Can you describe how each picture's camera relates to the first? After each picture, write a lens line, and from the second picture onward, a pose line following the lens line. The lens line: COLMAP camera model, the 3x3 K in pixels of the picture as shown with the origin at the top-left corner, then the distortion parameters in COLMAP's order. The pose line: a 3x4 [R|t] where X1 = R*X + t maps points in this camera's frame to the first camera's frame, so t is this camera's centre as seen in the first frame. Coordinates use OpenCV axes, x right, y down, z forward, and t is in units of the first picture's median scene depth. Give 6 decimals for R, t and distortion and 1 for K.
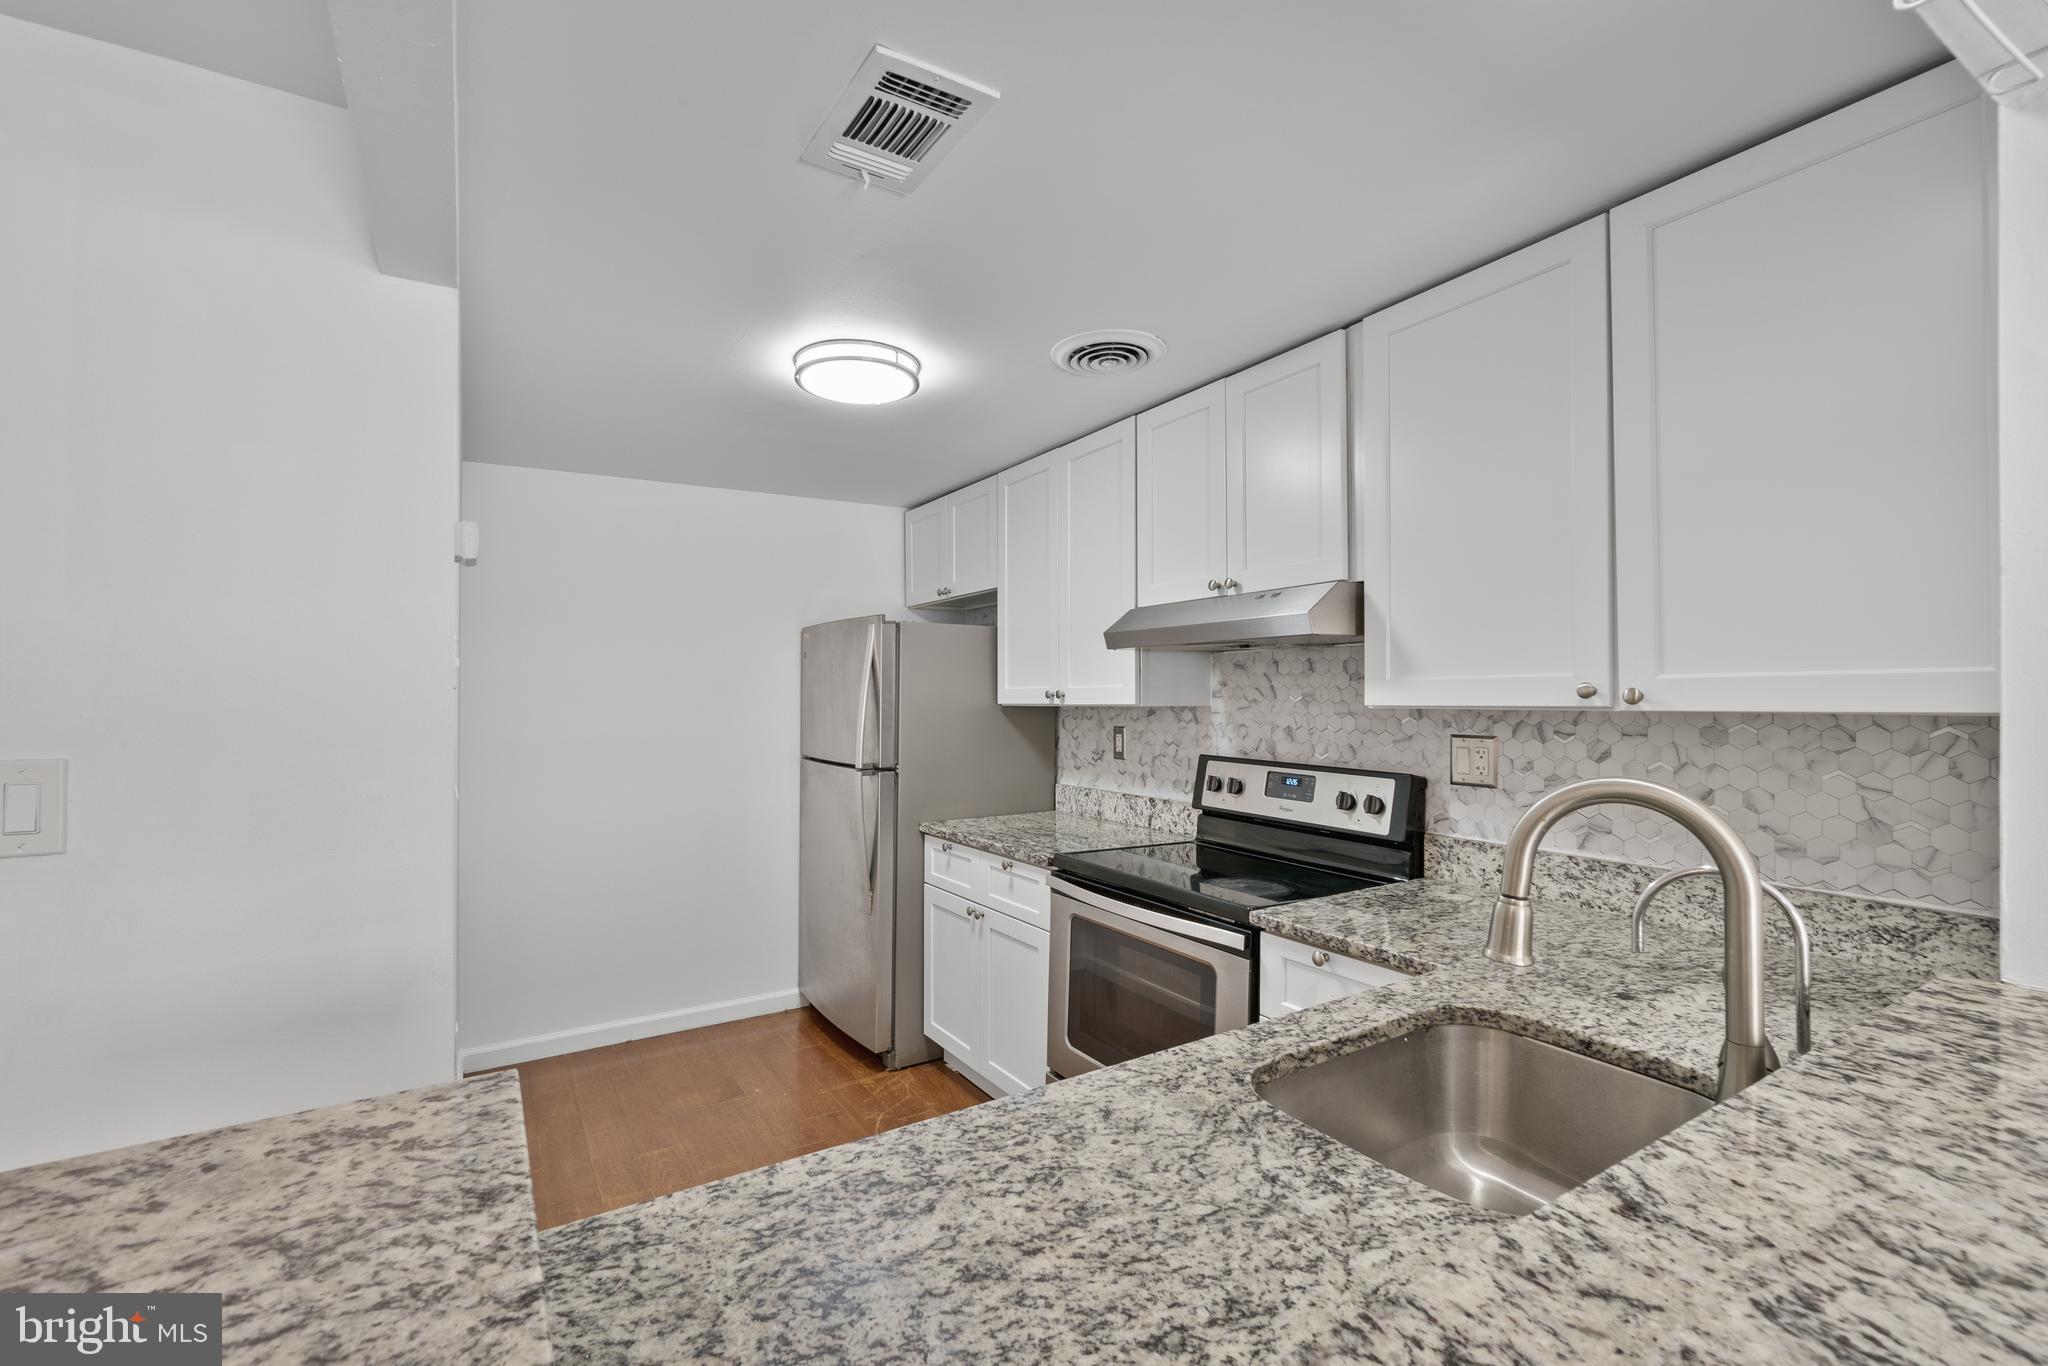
lens RADIAL K [[892.7, 0, 1022.4], [0, 892.7, 685.8], [0, 0, 1]] dist [0.000154, 0.000023]
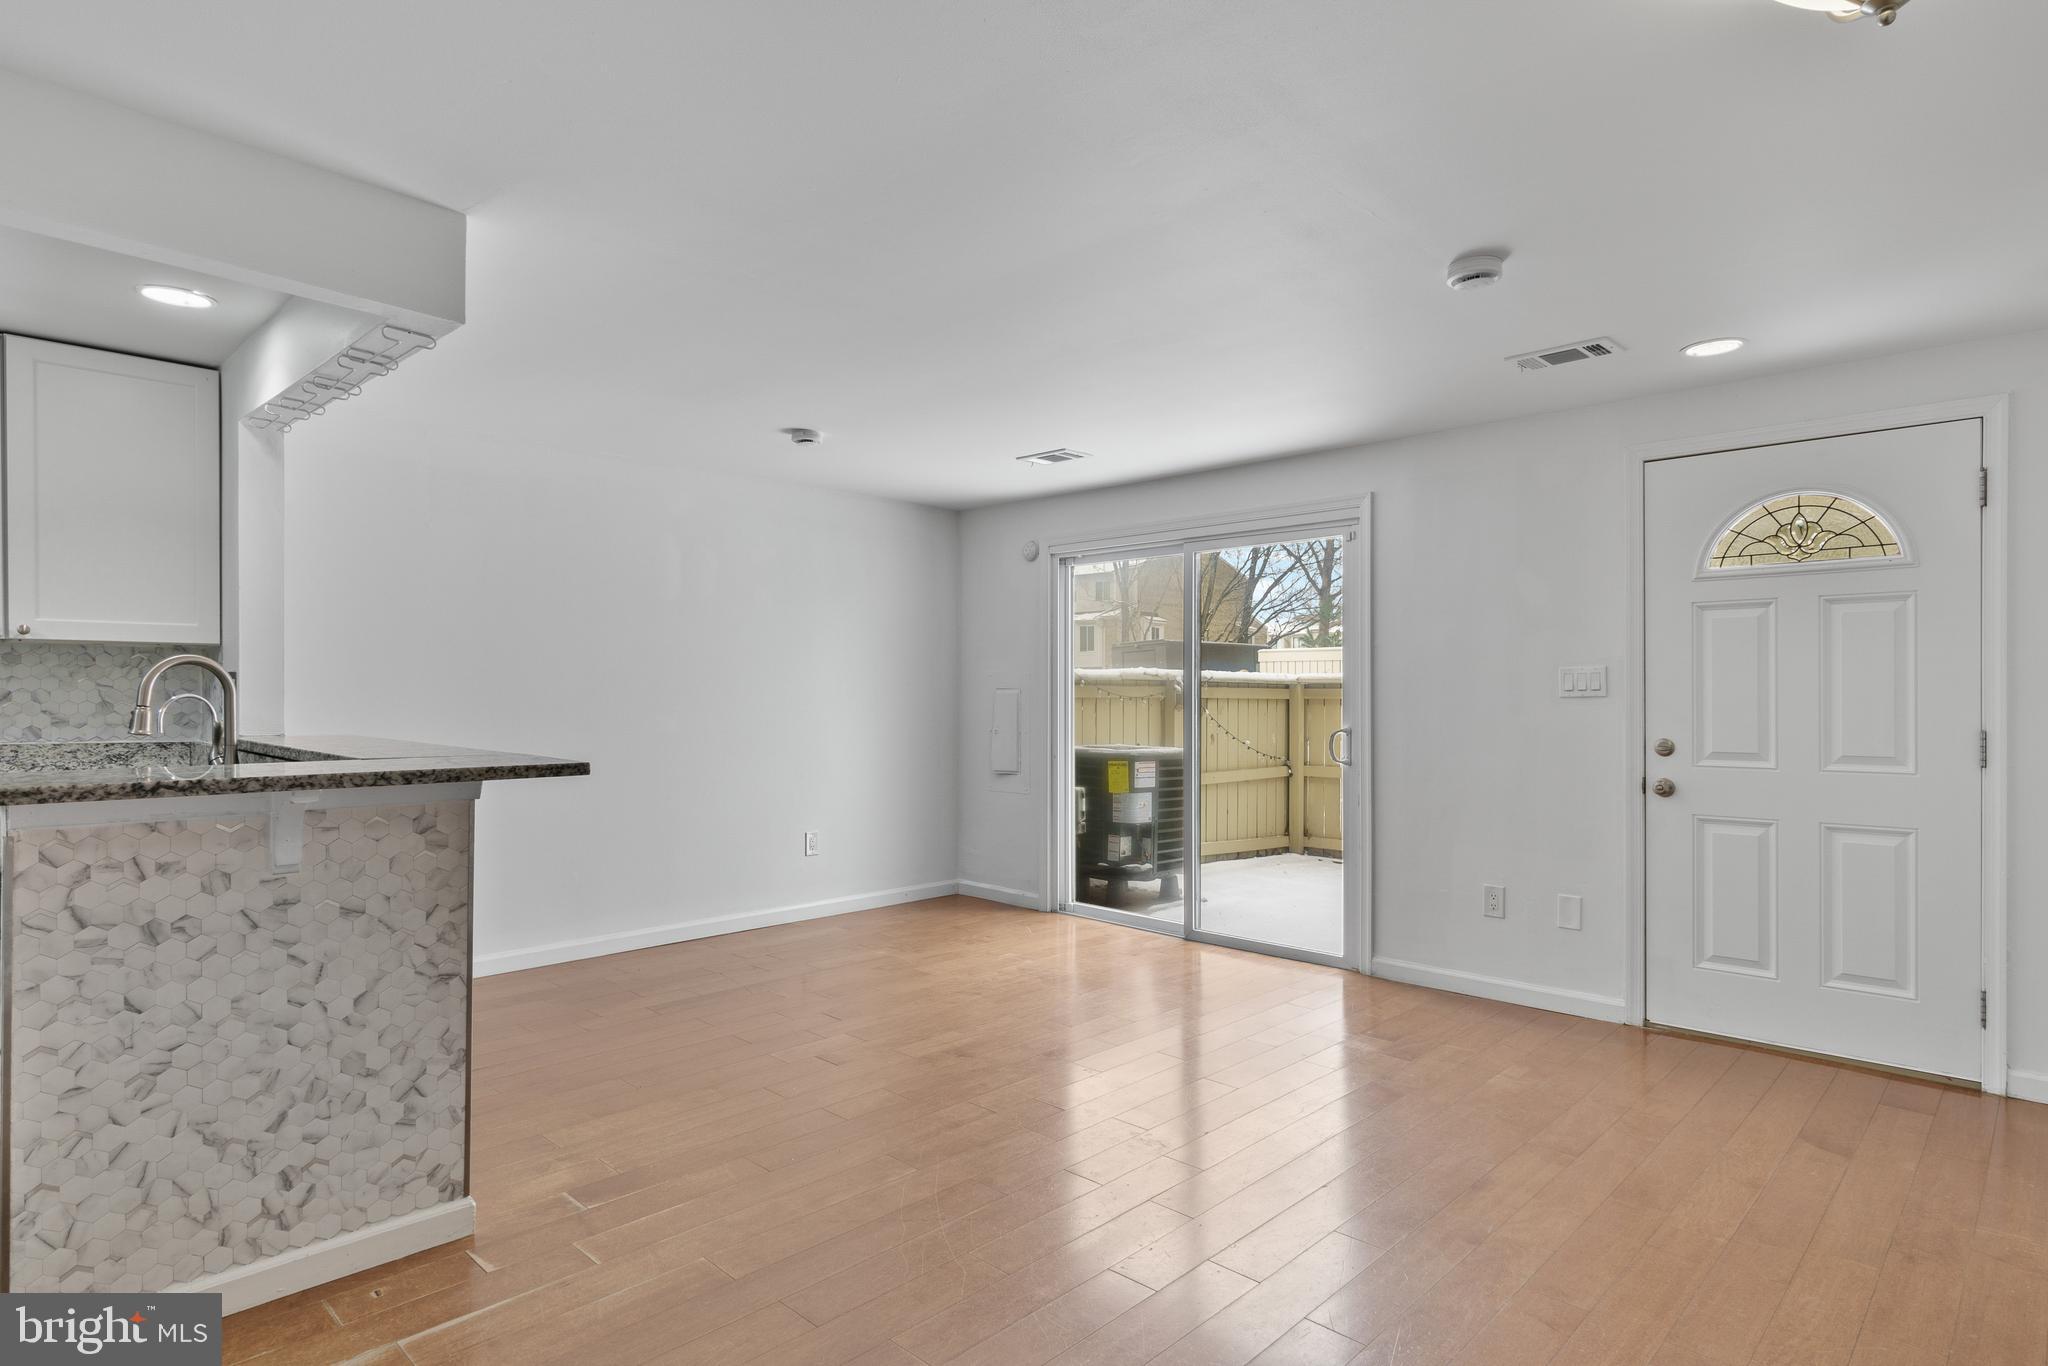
lens RADIAL K [[1092.6, 0, 1023.9], [0, 1092.6, 690.9], [0, 0, 1]] dist [0.003453, 0.000474]
pose [[-0.257681, 0.007571, 0.966201, -1.812099], [-0.008201, 0.999916, -0.010023, 0.132898], [-0.966195, -0.010506, -0.257597, -0.299954]]
